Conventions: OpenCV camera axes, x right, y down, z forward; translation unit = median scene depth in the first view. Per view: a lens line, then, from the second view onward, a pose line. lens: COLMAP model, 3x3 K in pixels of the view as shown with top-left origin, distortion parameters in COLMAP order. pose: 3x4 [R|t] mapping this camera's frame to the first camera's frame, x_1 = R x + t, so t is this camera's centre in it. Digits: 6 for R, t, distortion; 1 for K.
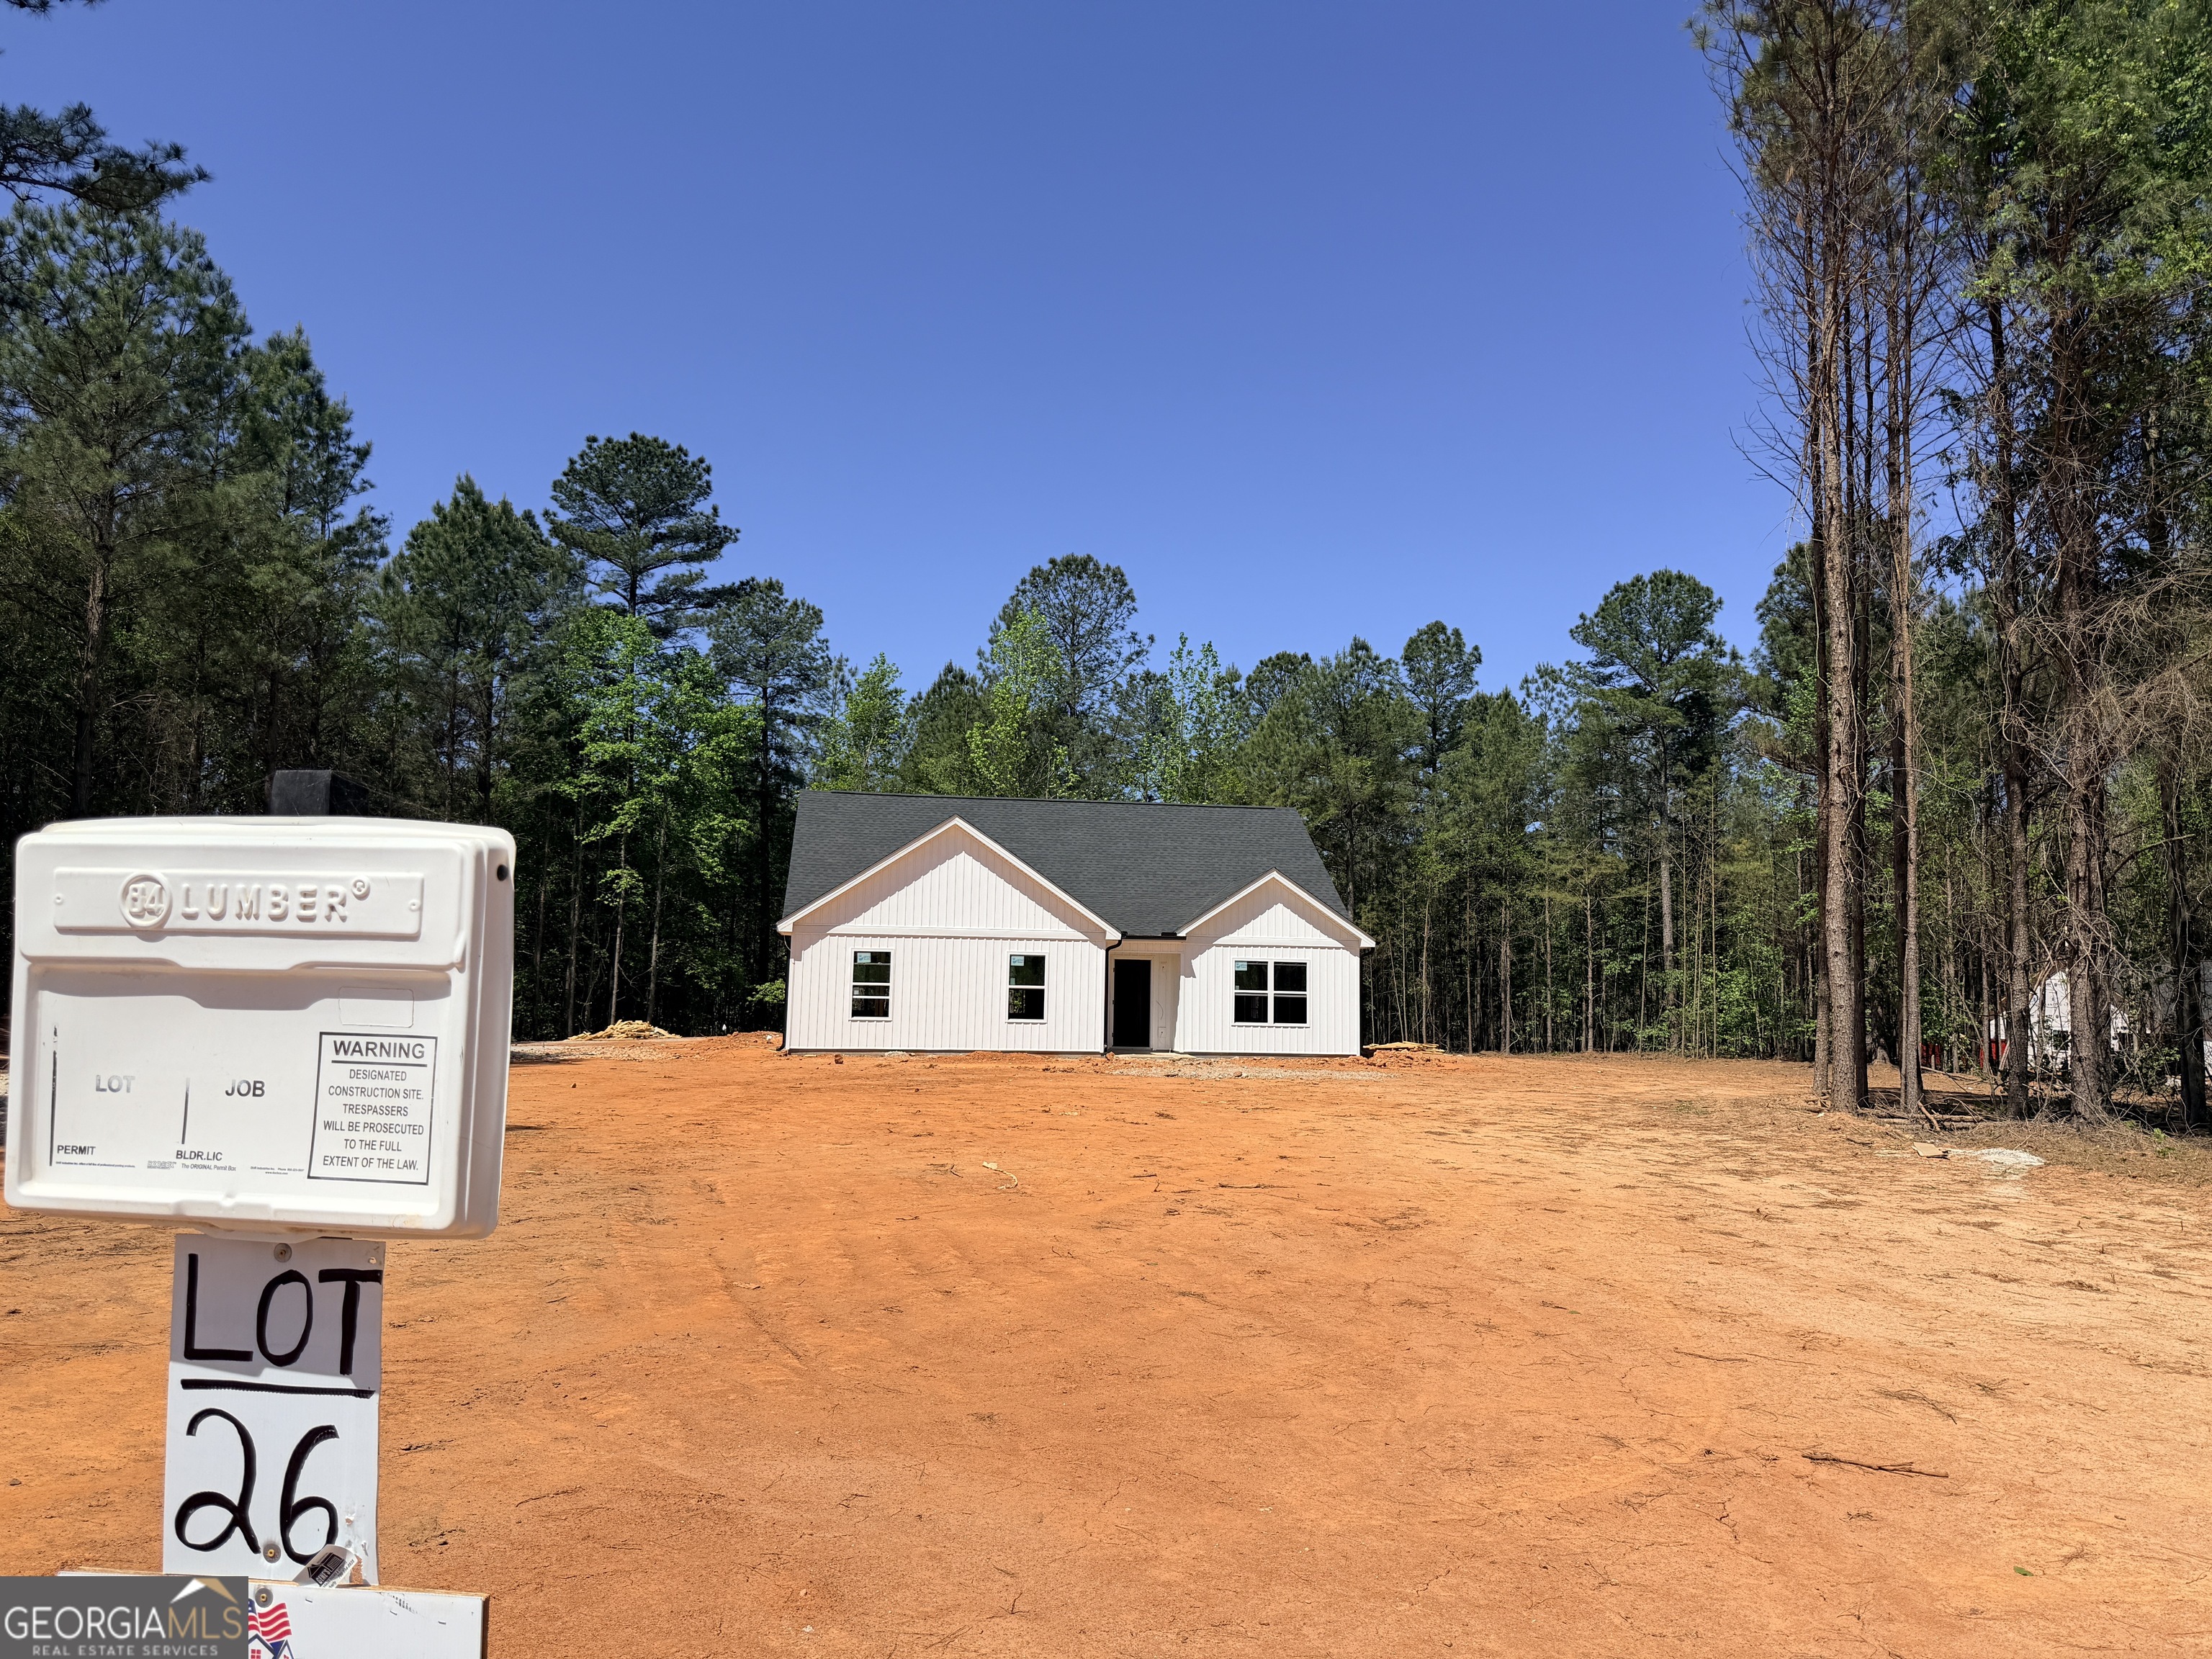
lens RADIAL K [[1572.7, 0, 1106.0], [0, 1572.7, 829.5], [0, 0, 1]] dist [0.129911, -0.227033]
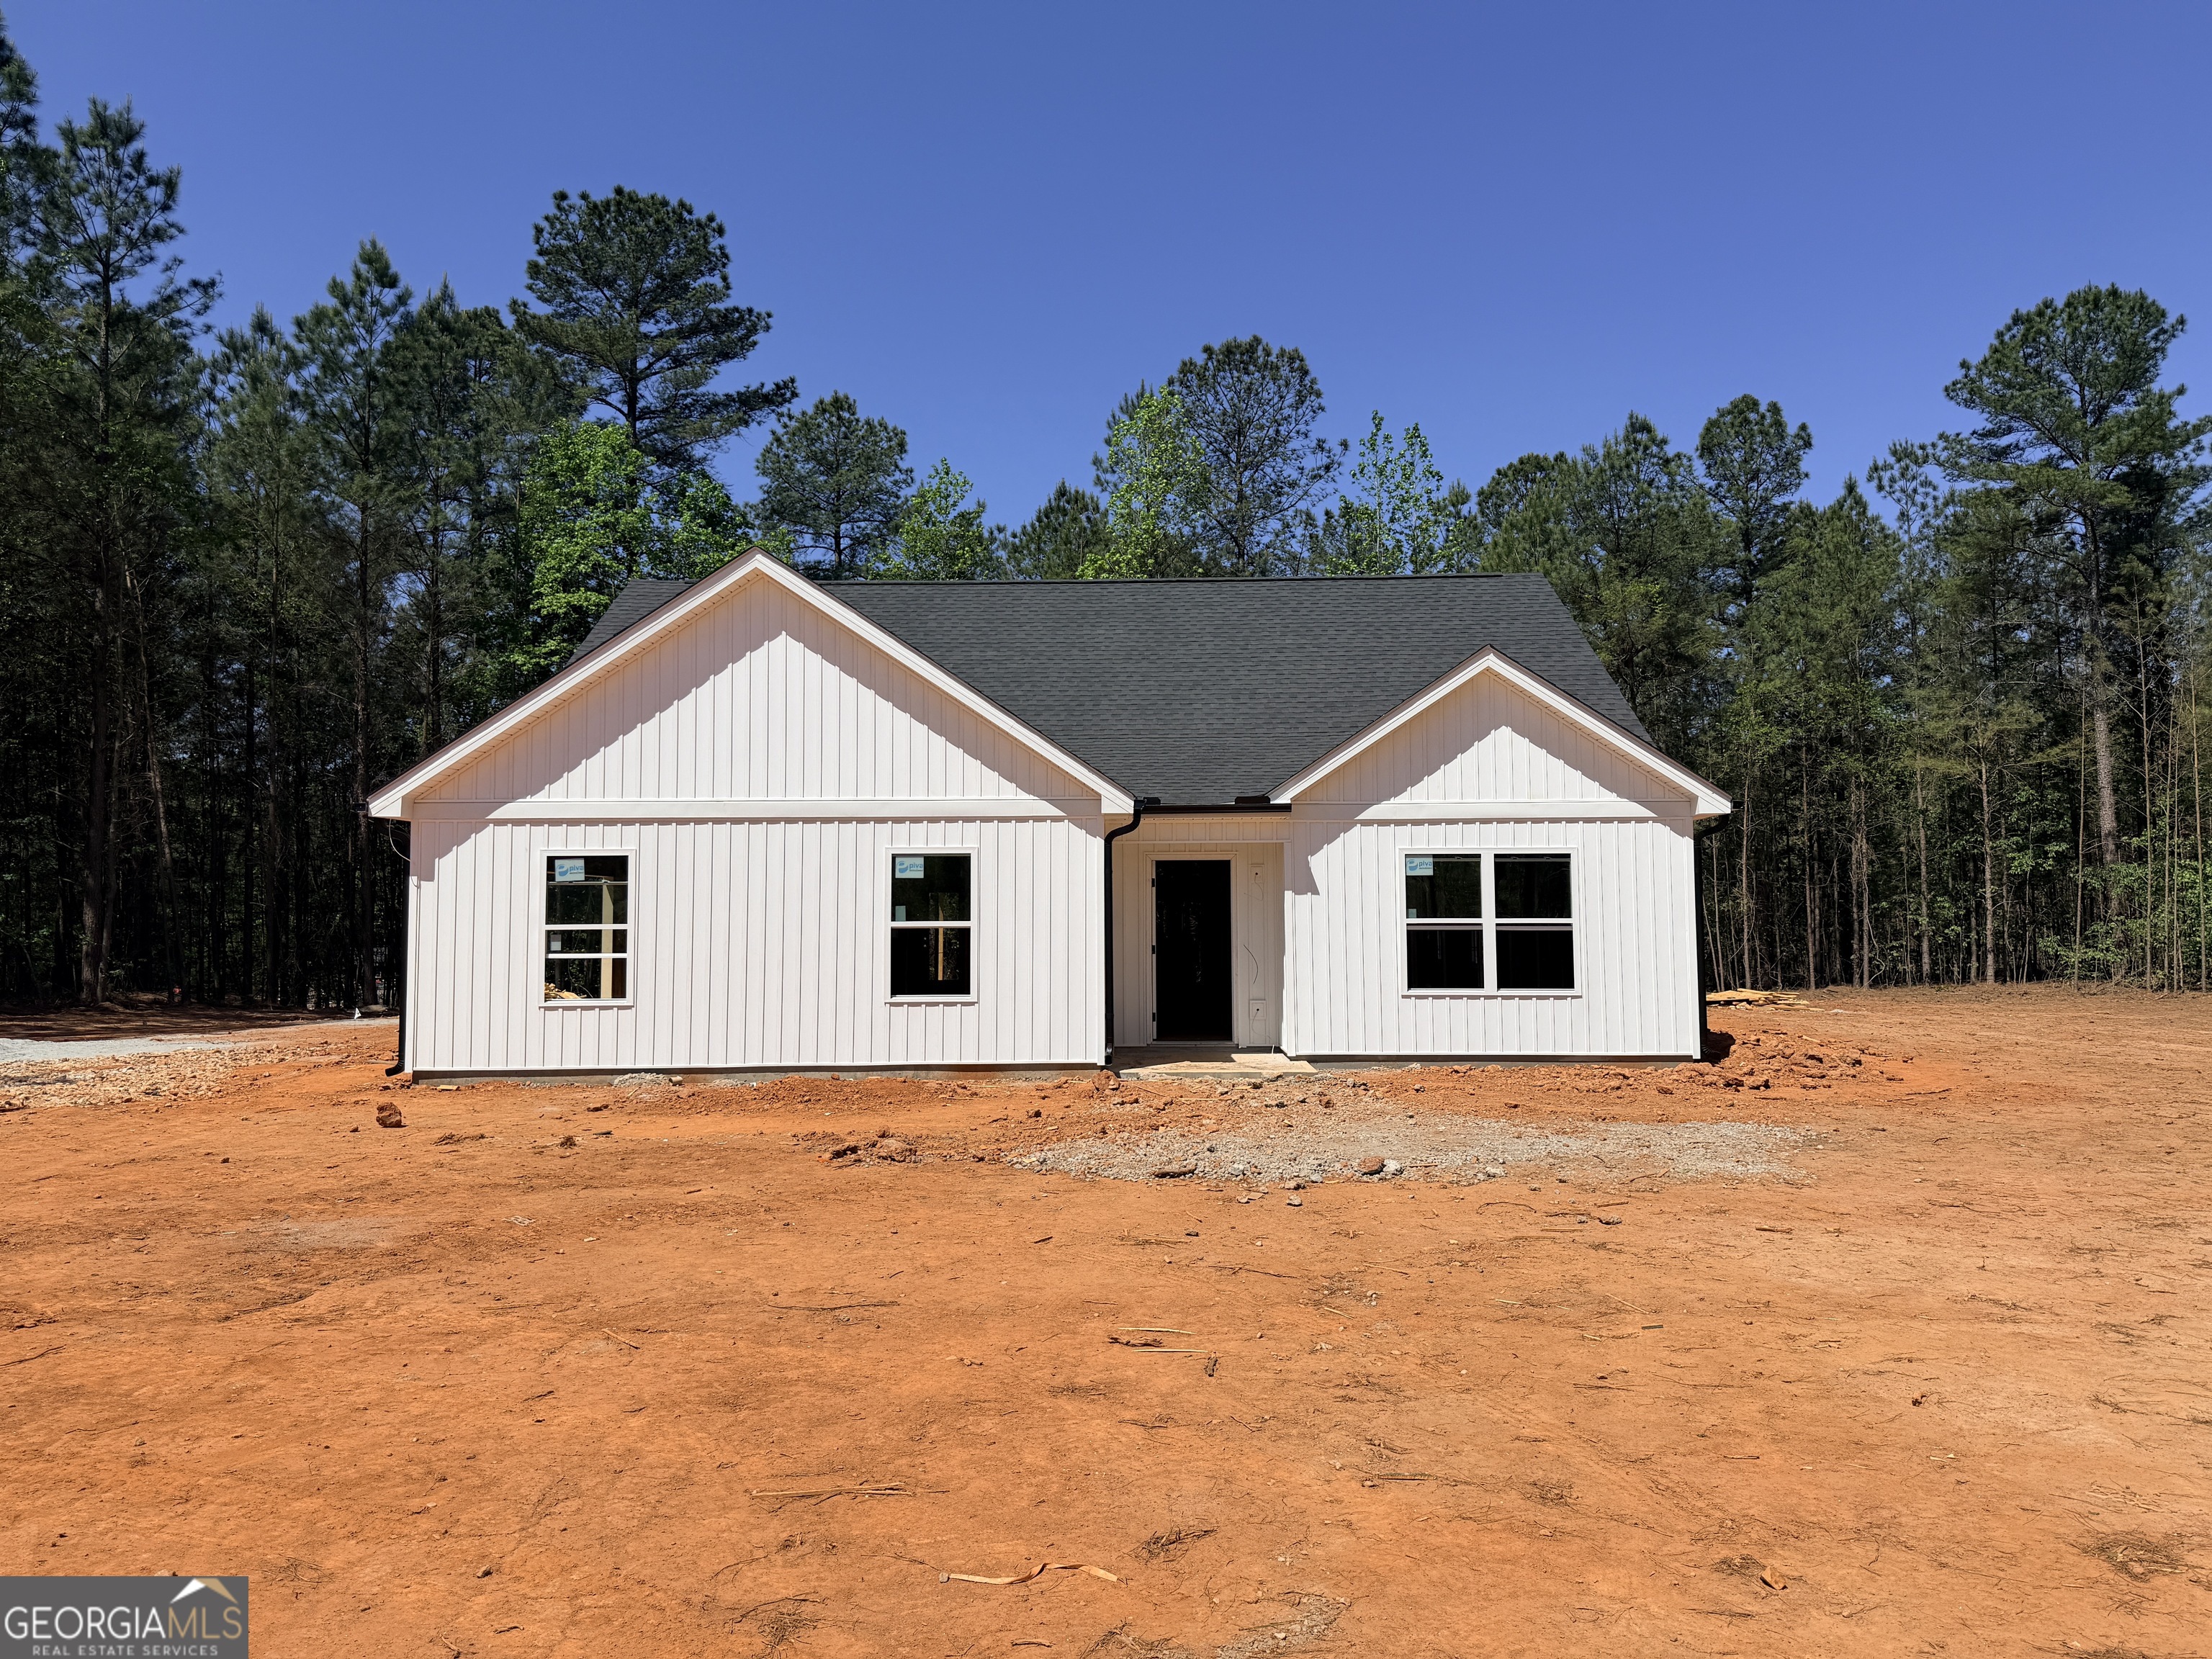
lens RADIAL K [[1572.7, 0, 1106.0], [0, 1572.7, 829.5], [0, 0, 1]] dist [0.129911, -0.227033]
pose [[0.986931, -0.034231, -0.157464, 0.034818], [0.041731, 0.998134, 0.044571, 0.026526], [0.155645, -0.050560, 0.986518, 0.272583]]
